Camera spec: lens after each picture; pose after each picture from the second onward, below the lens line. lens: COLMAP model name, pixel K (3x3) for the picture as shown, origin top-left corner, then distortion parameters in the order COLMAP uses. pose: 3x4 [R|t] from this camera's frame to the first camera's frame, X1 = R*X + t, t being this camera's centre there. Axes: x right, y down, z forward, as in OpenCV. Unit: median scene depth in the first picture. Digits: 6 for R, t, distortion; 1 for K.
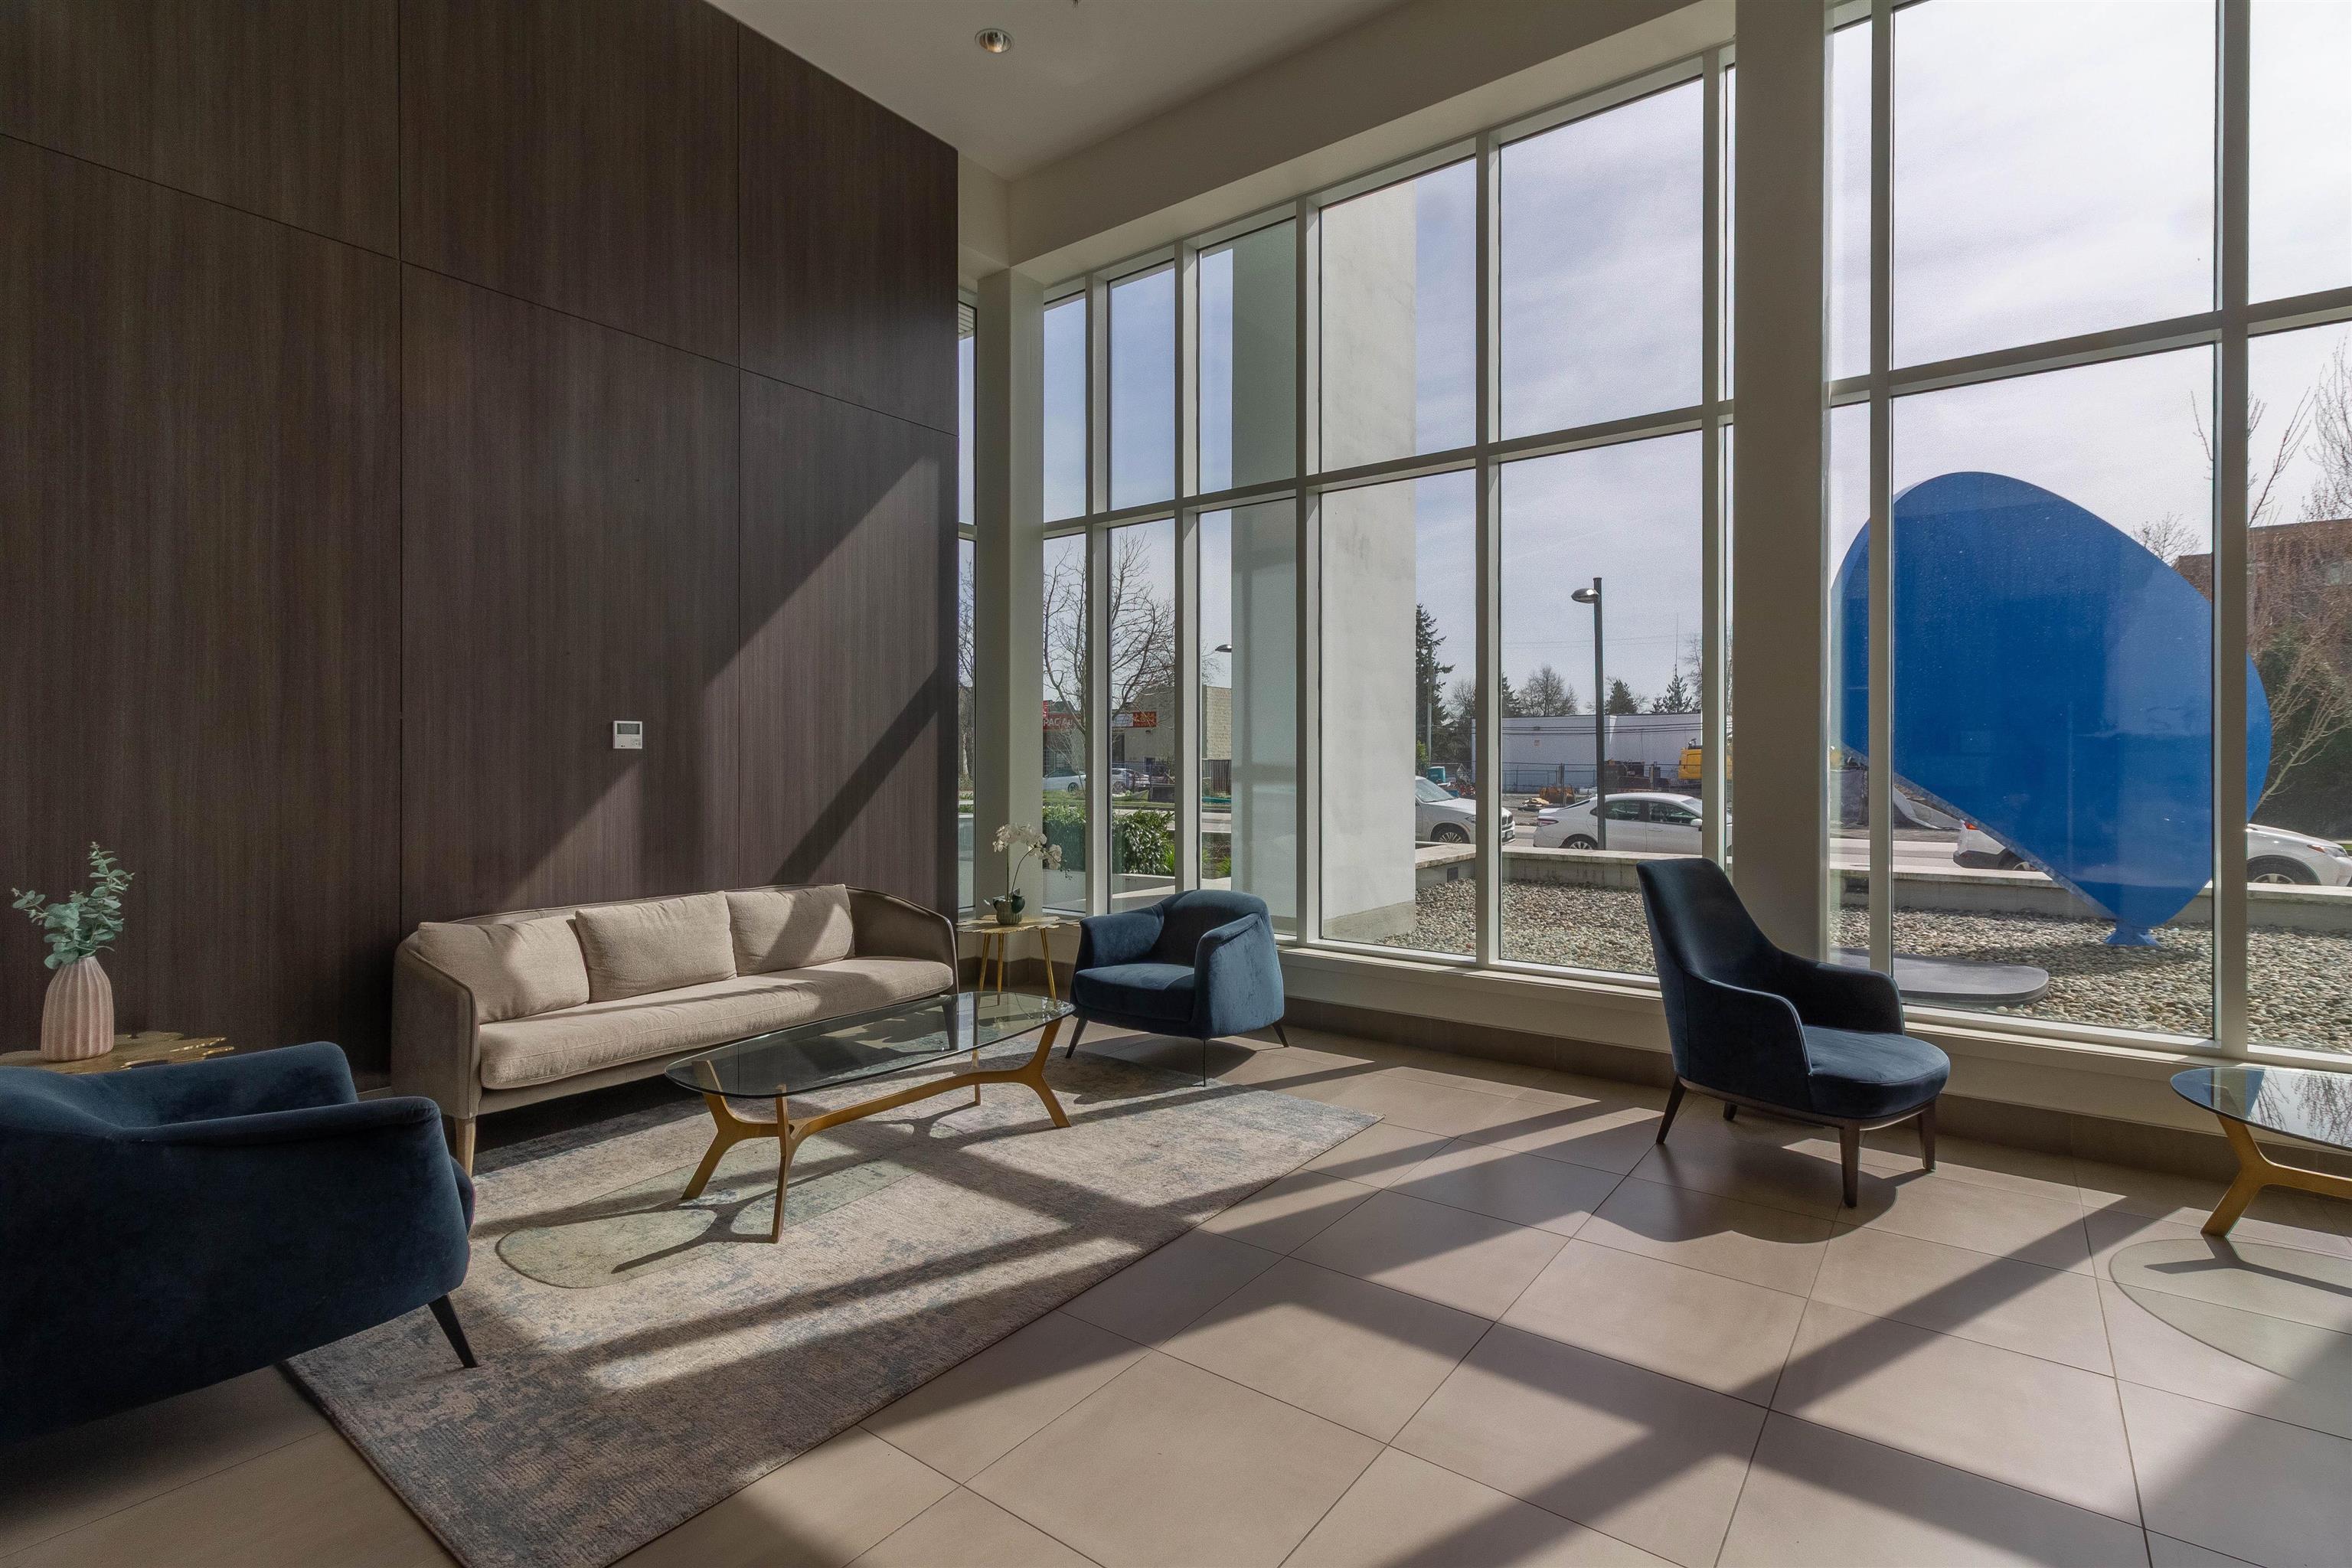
lens RADIAL K [[1092.5, 0, 1180.1], [0, 1092.5, 770.7], [0, 0, 1]] dist [0.000955, -0.000054]
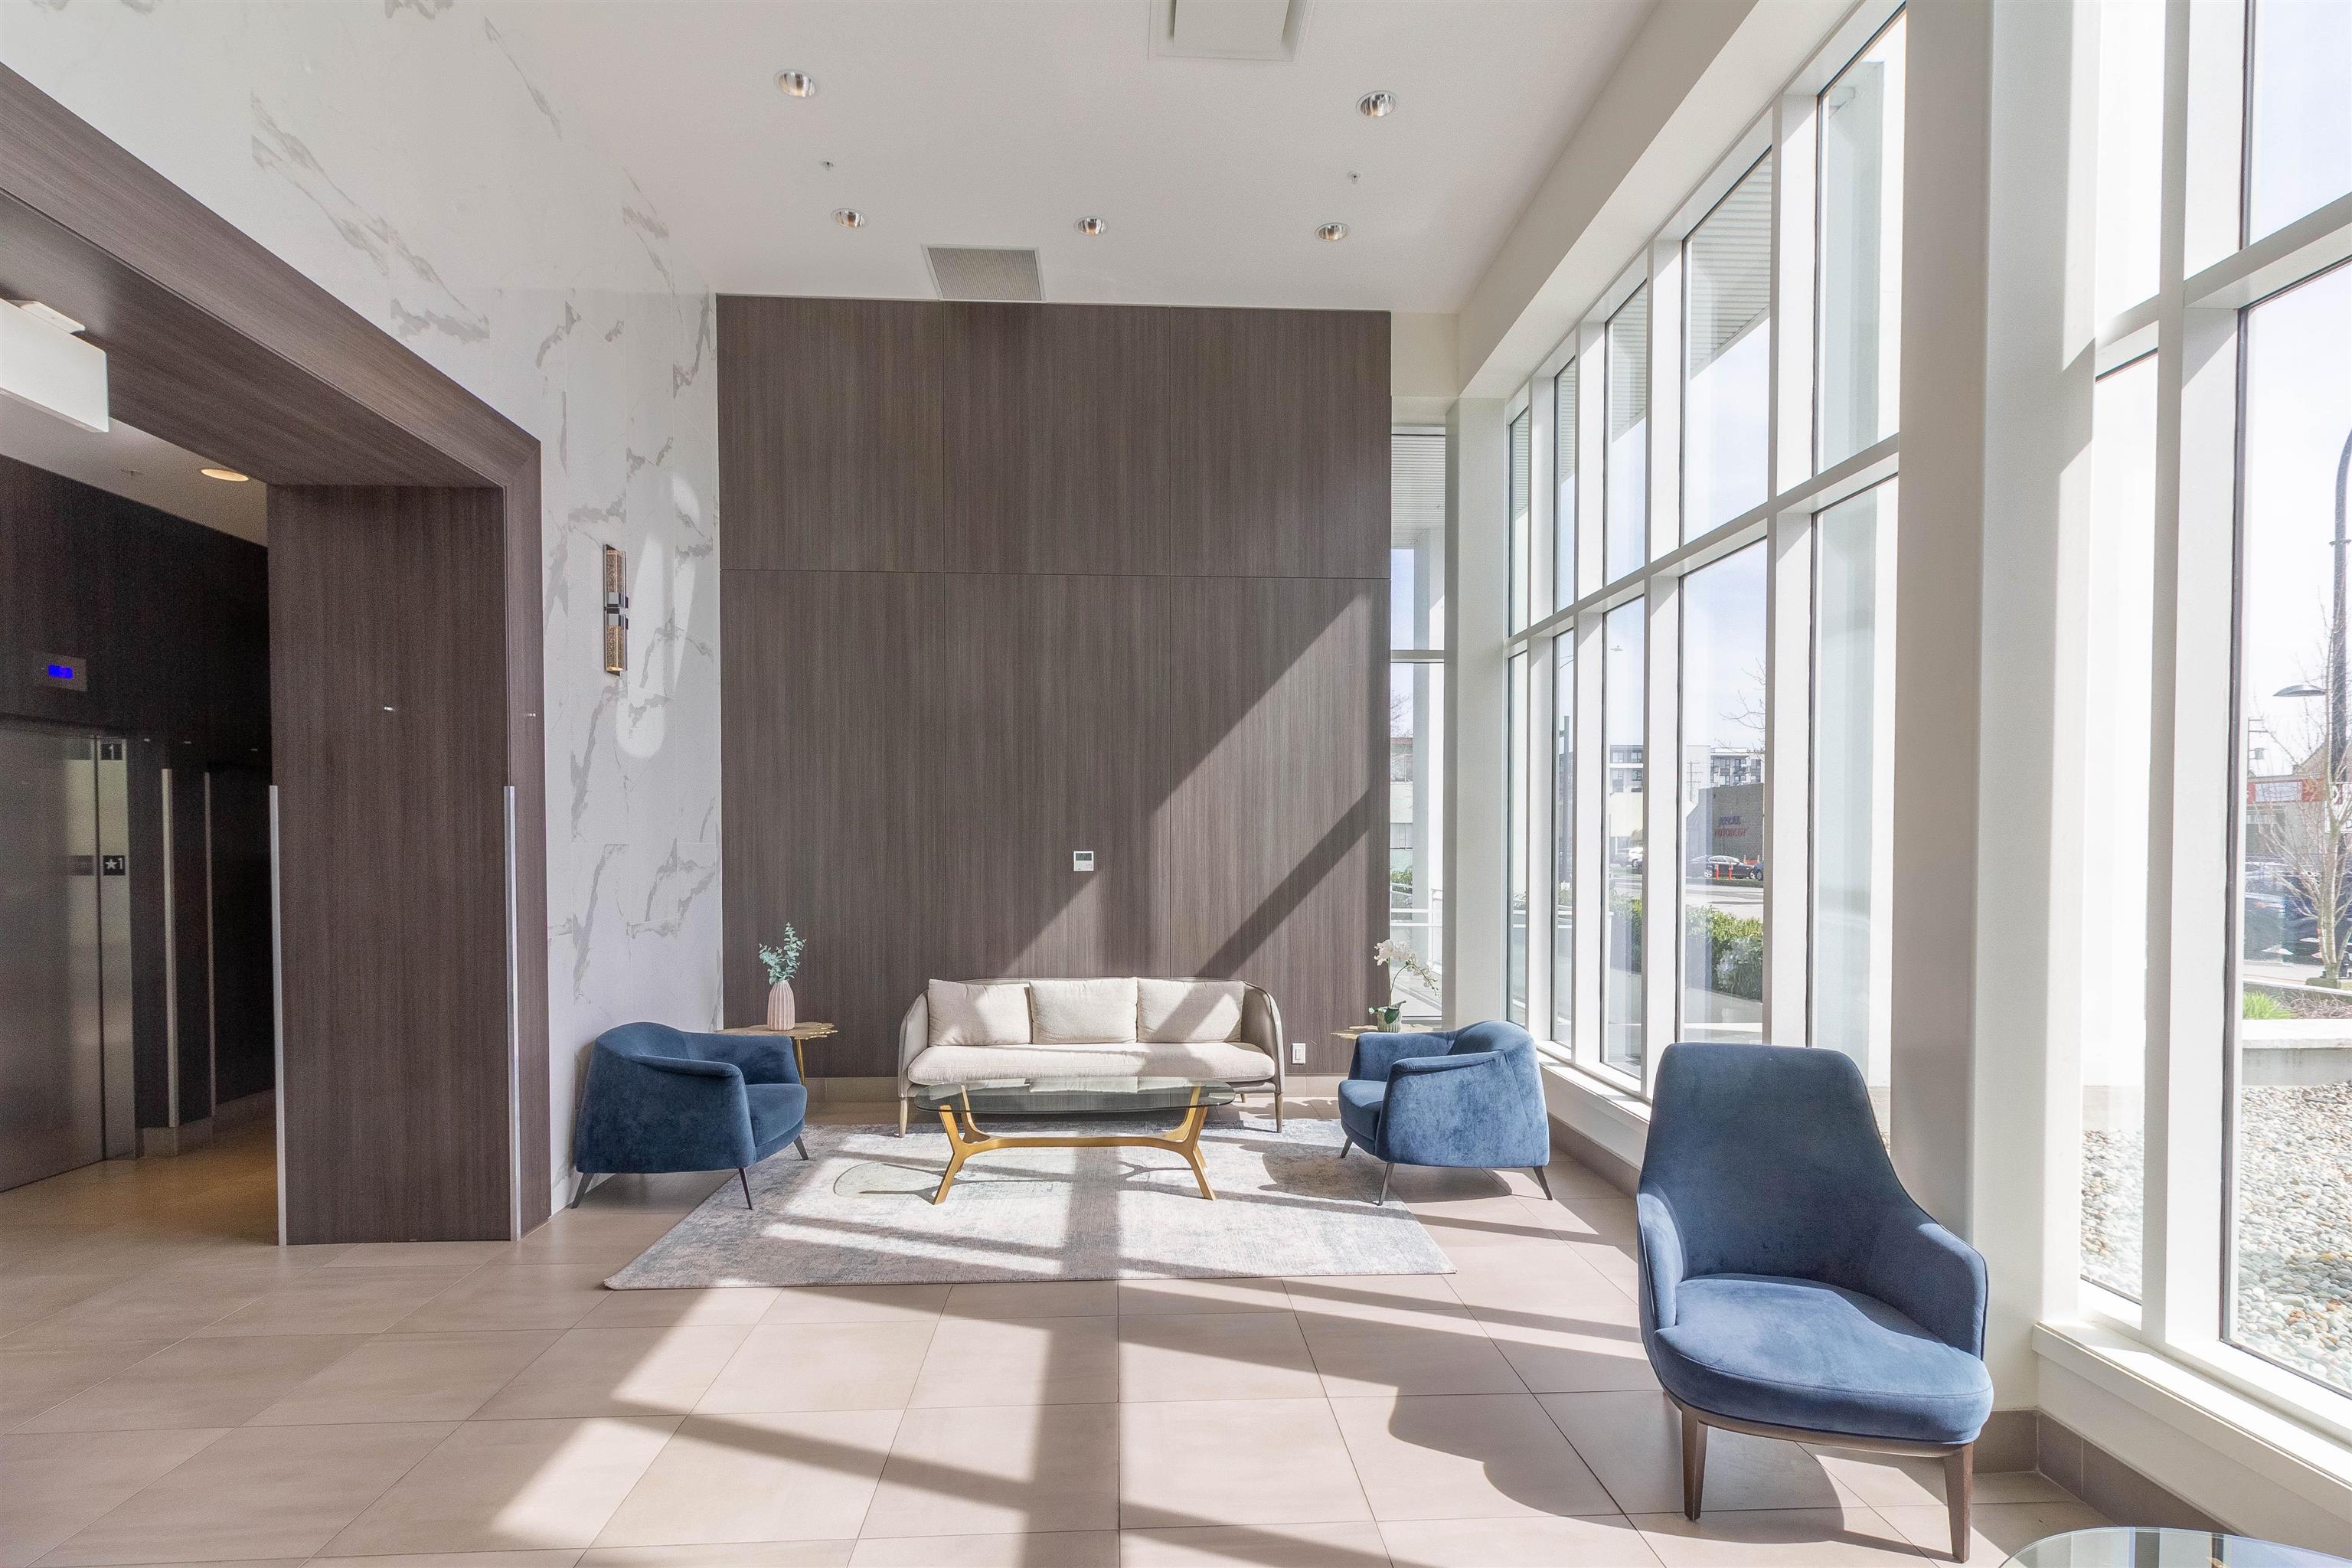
lens RADIAL K [[1148.6, 0, 1171.3], [0, 1148.6, 875.0], [0, 0, 1]] dist [0.000391, 0.000107]
pose [[0.635728, 0.023710, -0.771549, 0.740391], [-0.005496, 0.999642, 0.026191, -0.056397], [0.771894, -0.012410, 0.635631, 0.147794]]
